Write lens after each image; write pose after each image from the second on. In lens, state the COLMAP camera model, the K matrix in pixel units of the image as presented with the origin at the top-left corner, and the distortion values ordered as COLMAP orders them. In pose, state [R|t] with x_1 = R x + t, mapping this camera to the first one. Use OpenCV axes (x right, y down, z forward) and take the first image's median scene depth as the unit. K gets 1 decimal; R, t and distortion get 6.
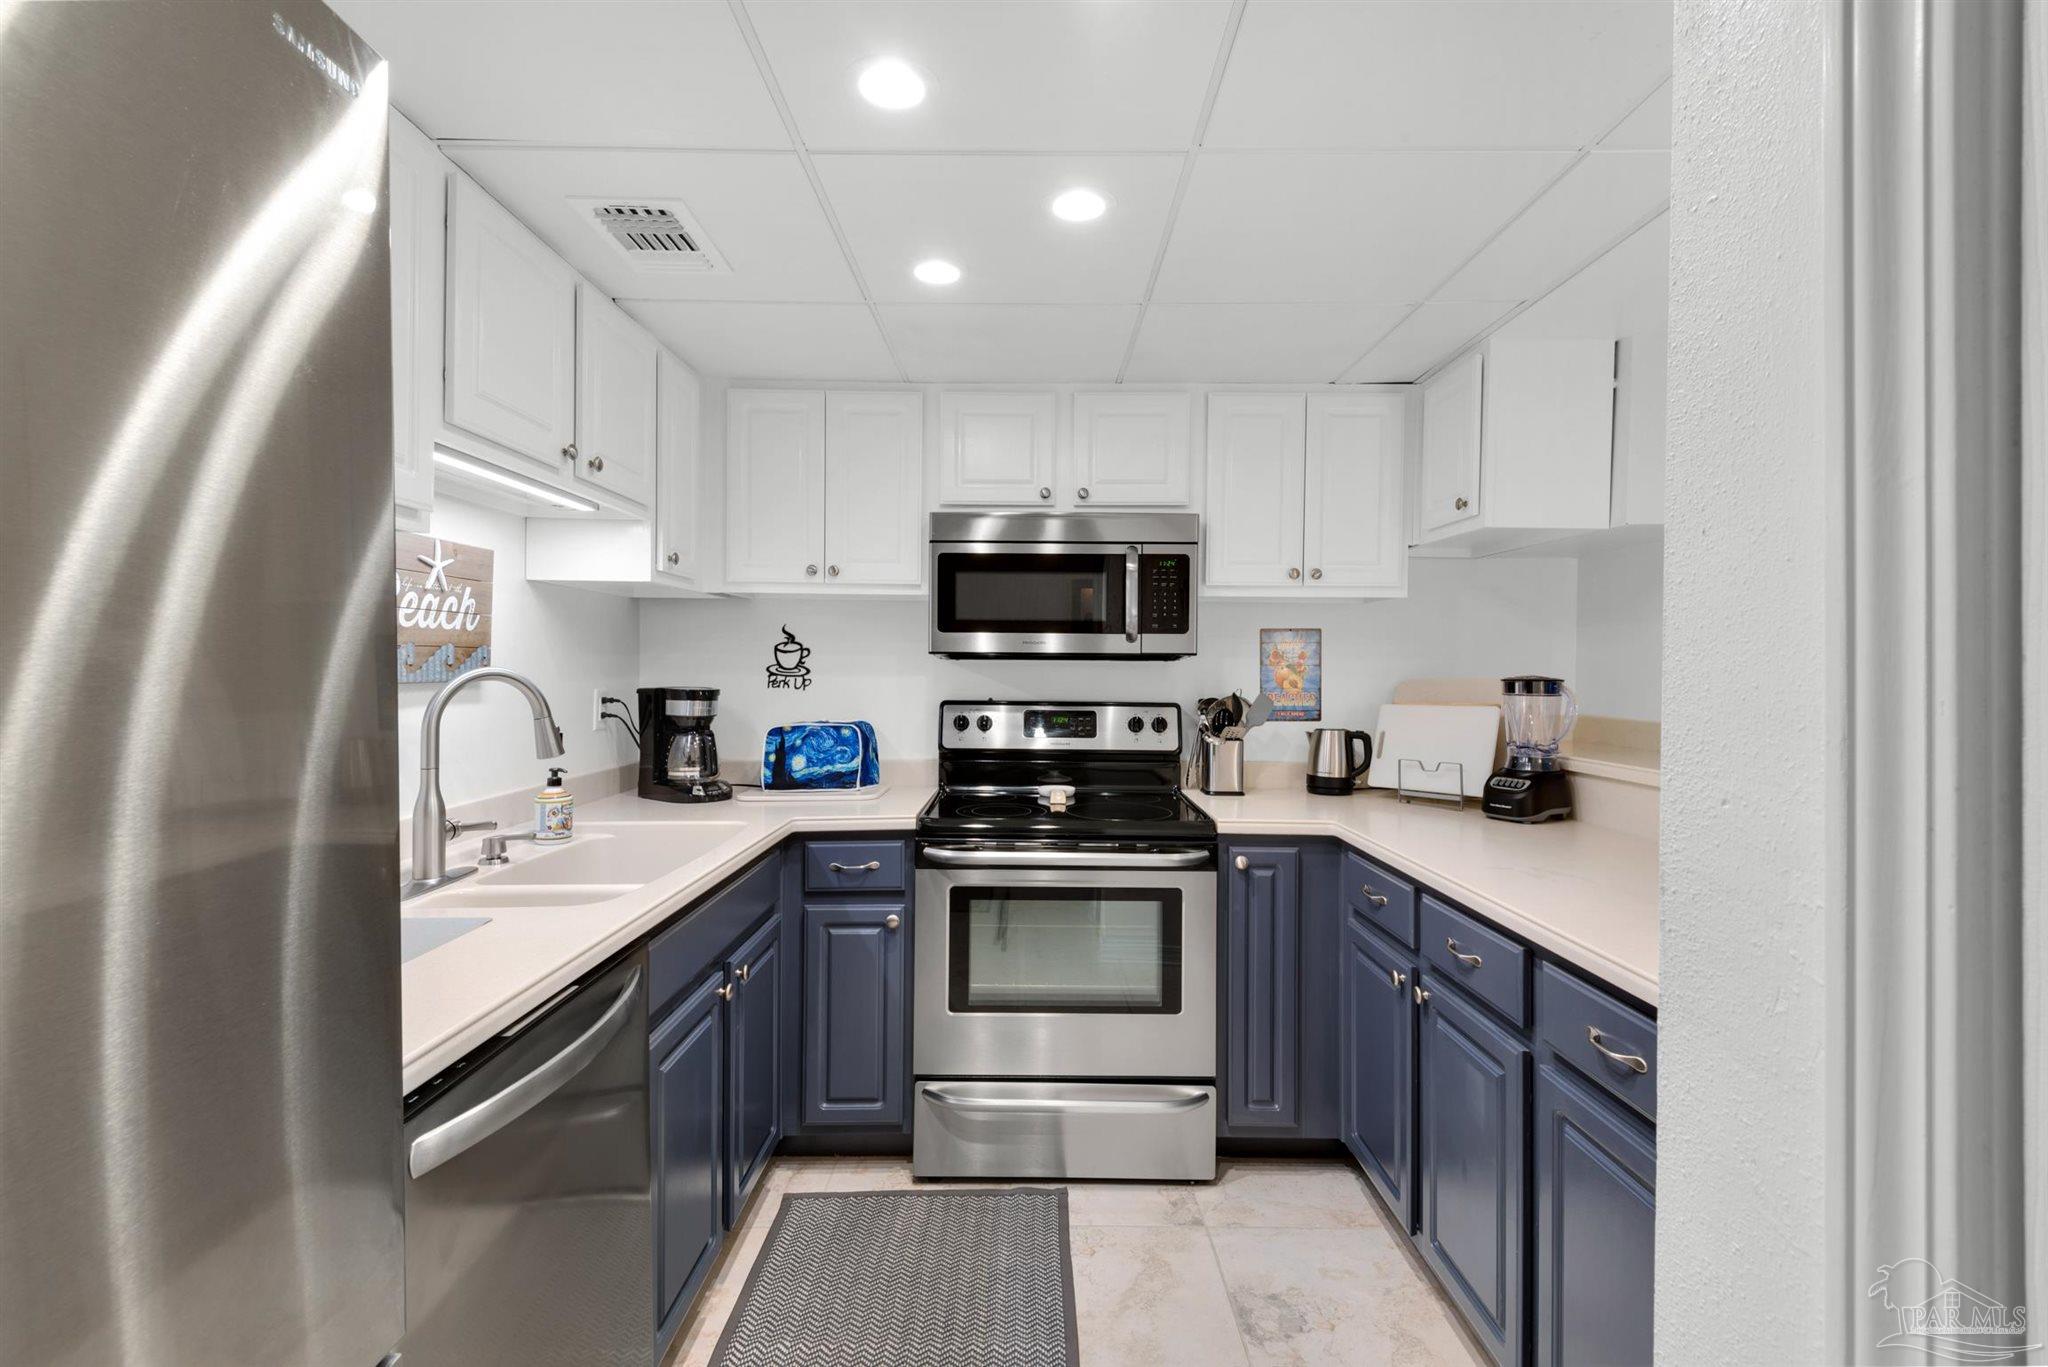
lens RADIAL K [[946.6, 0, 1033.8], [0, 946.6, 657.4], [0, 0, 1]] dist [0.046781, -0.023814]
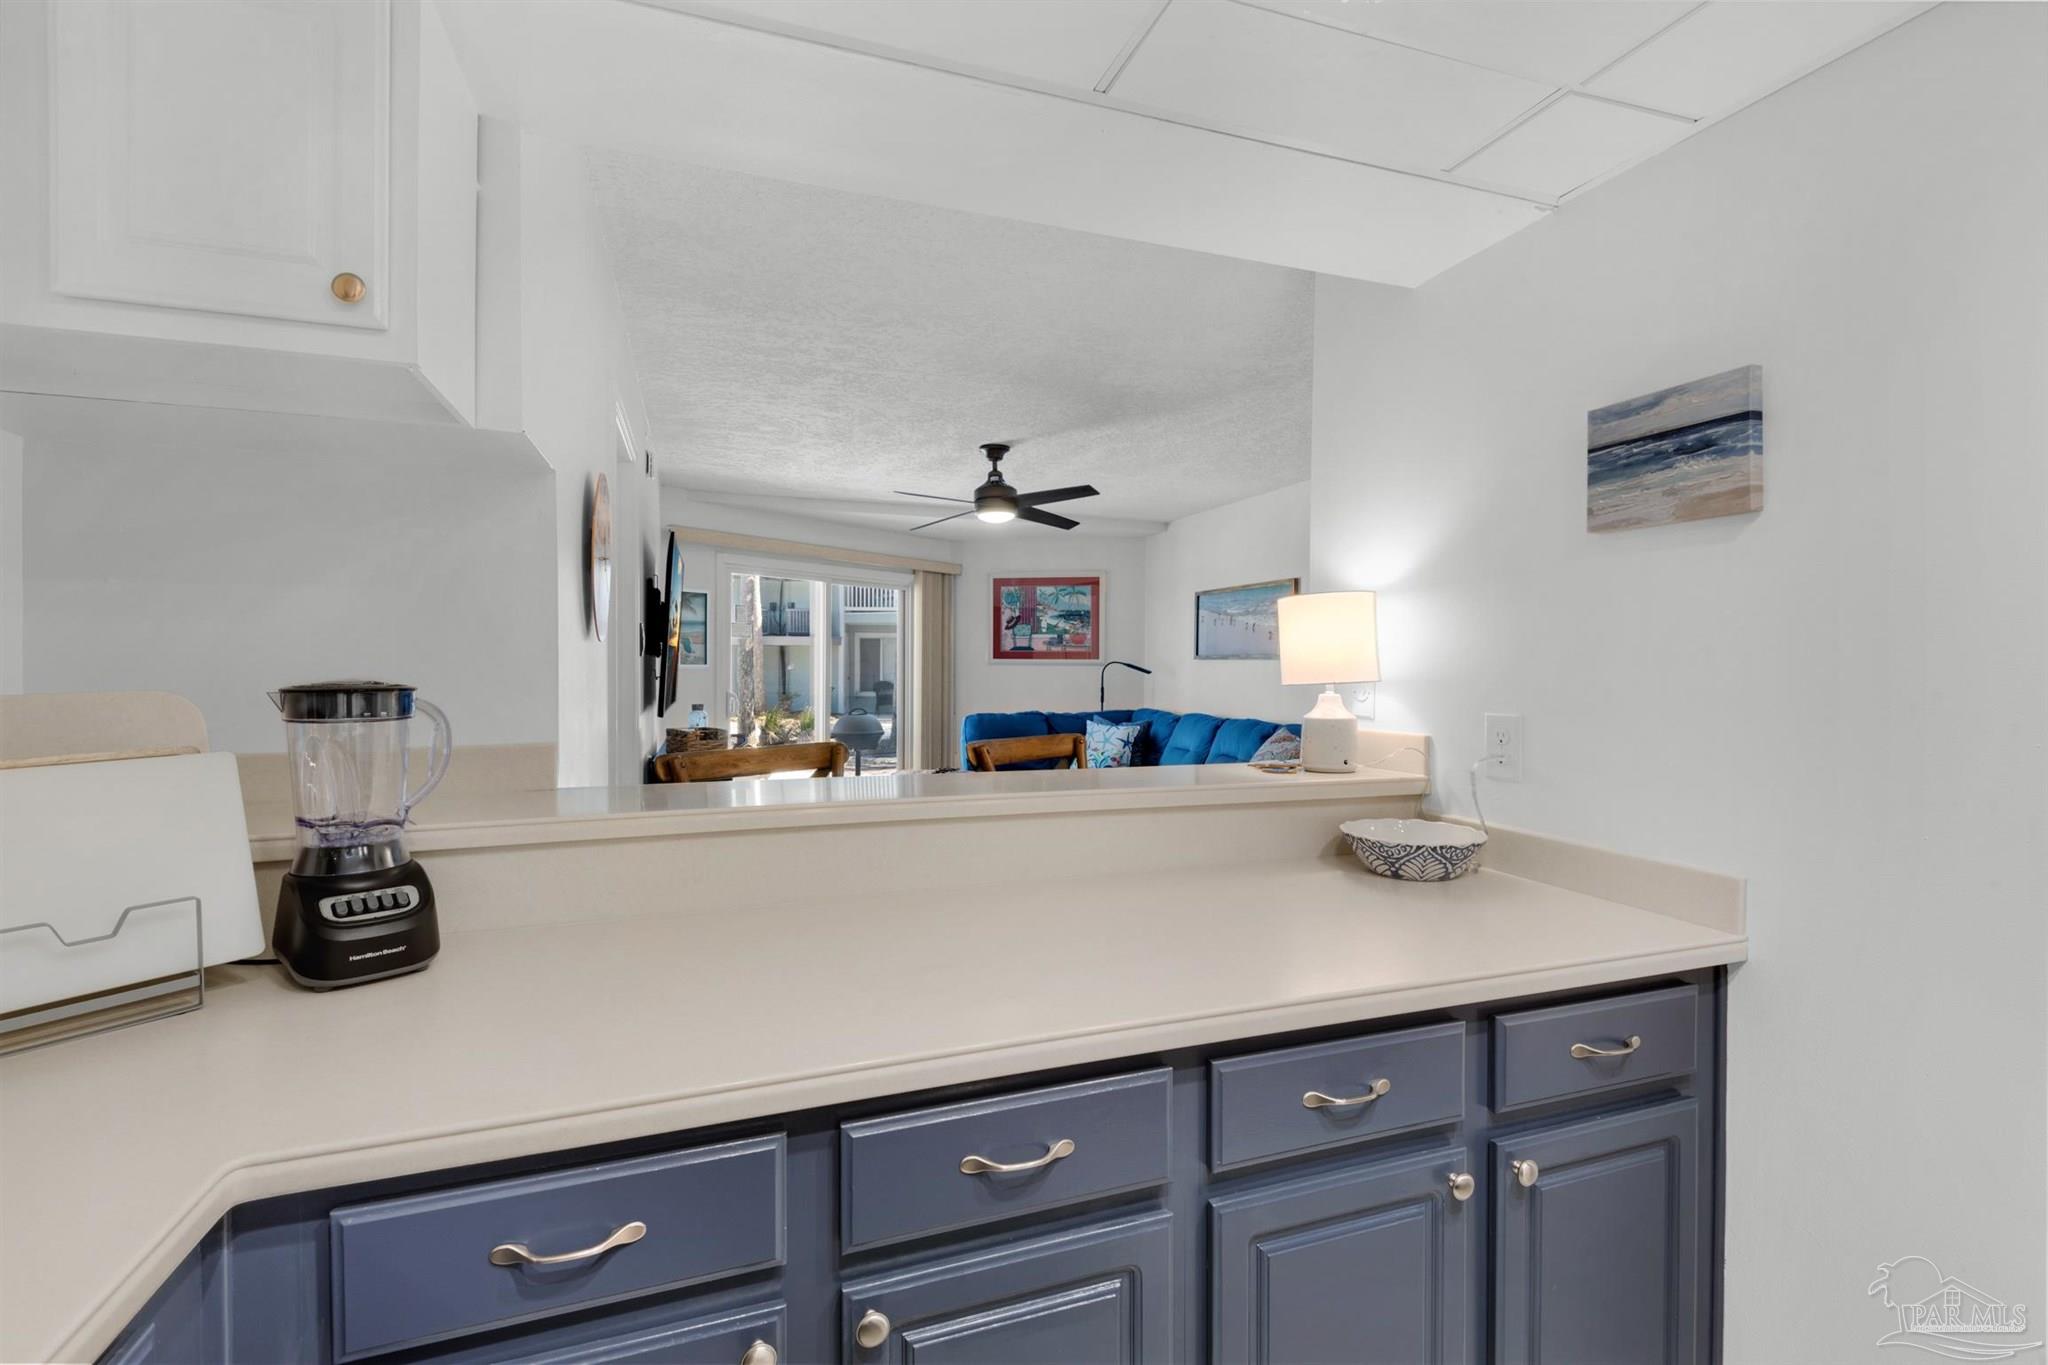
lens RADIAL K [[909.1, 0, 1029.2], [0, 909.1, 675.3], [0, 0, 1]] dist [-0.000392, -0.000165]
pose [[-0.326026, -0.022243, 0.945099, -0.042933], [-0.010685, 0.999746, 0.019843, 0.002980], [-0.945300, -0.003629, -0.326181, 0.761129]]
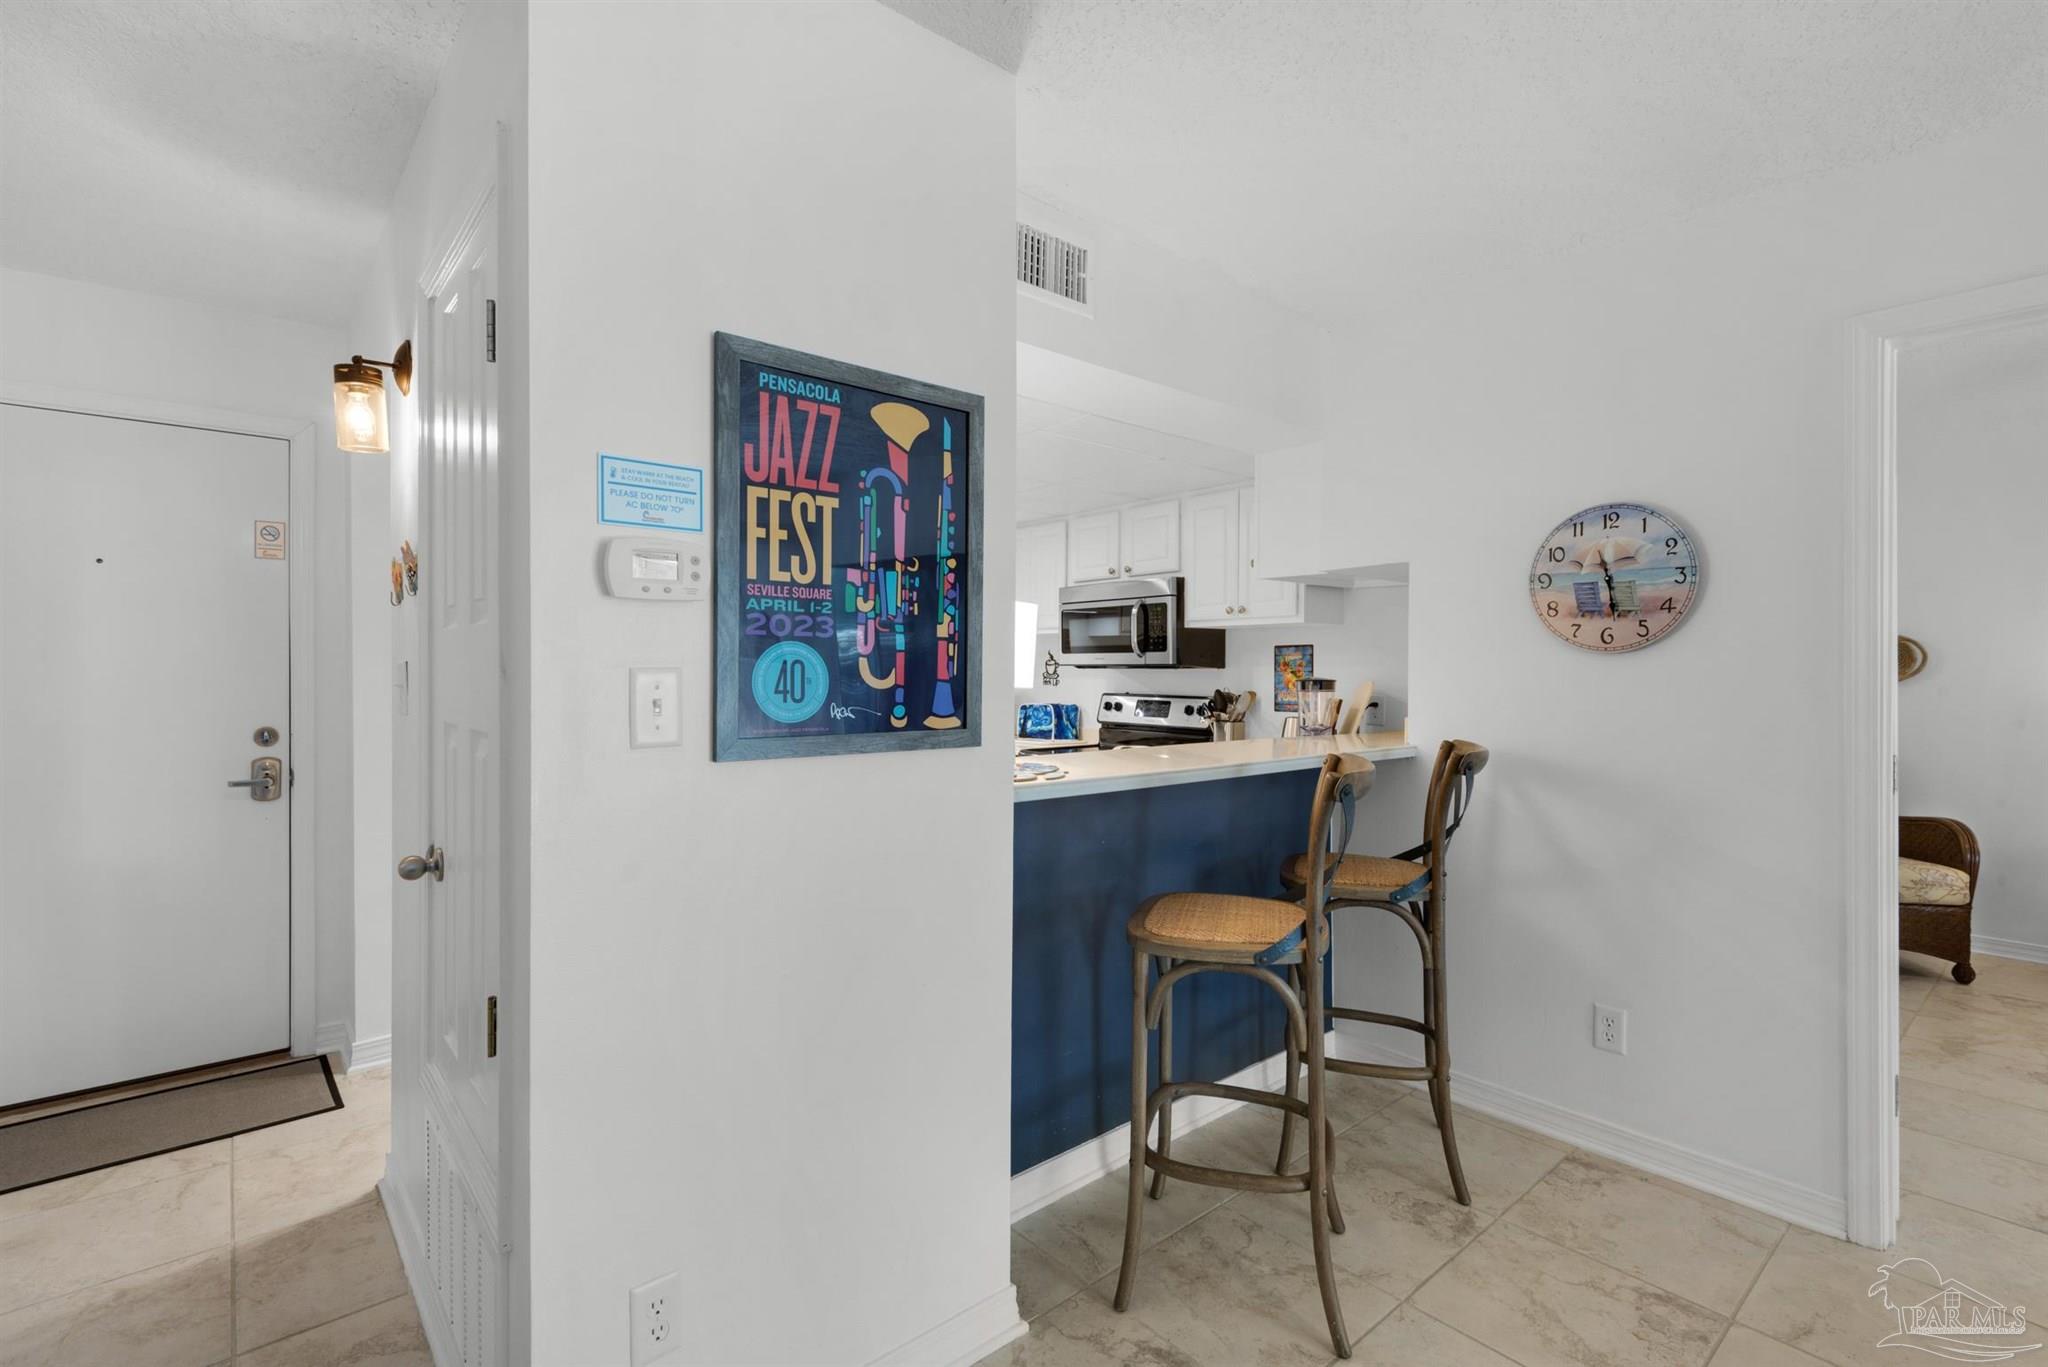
lens RADIAL K [[925.9, 0, 1031.9], [0, 925.9, 676.9], [0, 0, 1]] dist [0.027284, -0.016278]
pose [[0.648344, -0.000104, -0.761347, 1.186379], [0.003612, 0.999989, 0.002939, 0.012314], [0.761339, -0.004655, 0.648338, -0.188633]]
